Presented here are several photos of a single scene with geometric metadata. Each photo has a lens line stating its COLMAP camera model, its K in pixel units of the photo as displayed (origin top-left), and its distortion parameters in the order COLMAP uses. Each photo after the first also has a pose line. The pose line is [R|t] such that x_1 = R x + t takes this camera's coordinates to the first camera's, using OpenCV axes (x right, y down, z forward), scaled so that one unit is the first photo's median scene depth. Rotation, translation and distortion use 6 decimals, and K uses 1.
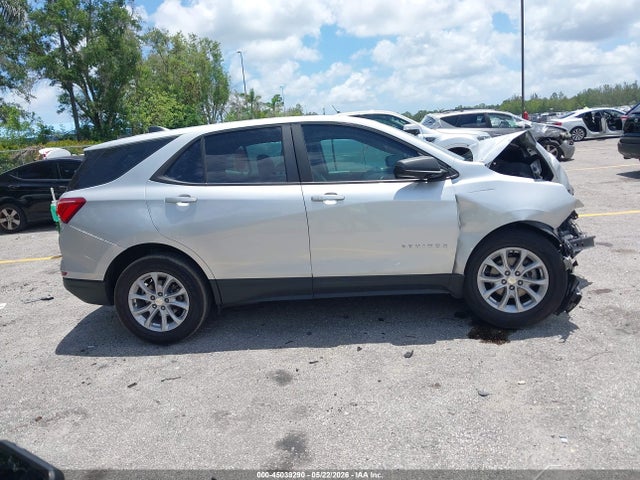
lens RADIAL K [[508.4, 0, 320.0], [0, 508.4, 240.0], [0, 0, 1]] dist [0.006002, -0.005398]
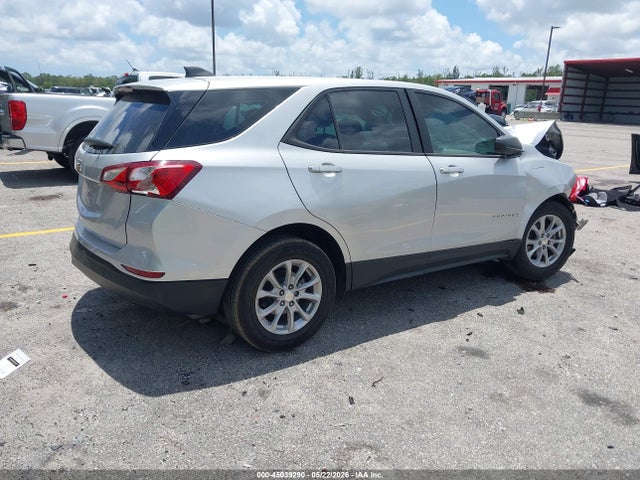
lens RADIAL K [[508.4, 0, 320.0], [0, 508.4, 240.0], [0, 0, 1]] dist [0.006002, -0.005398]
pose [[0.777872, -0.060171, 0.625535, -0.783865], [0.029780, 0.997817, 0.058948, -0.012533], [-0.627716, -0.027226, 0.777966, 0.360312]]
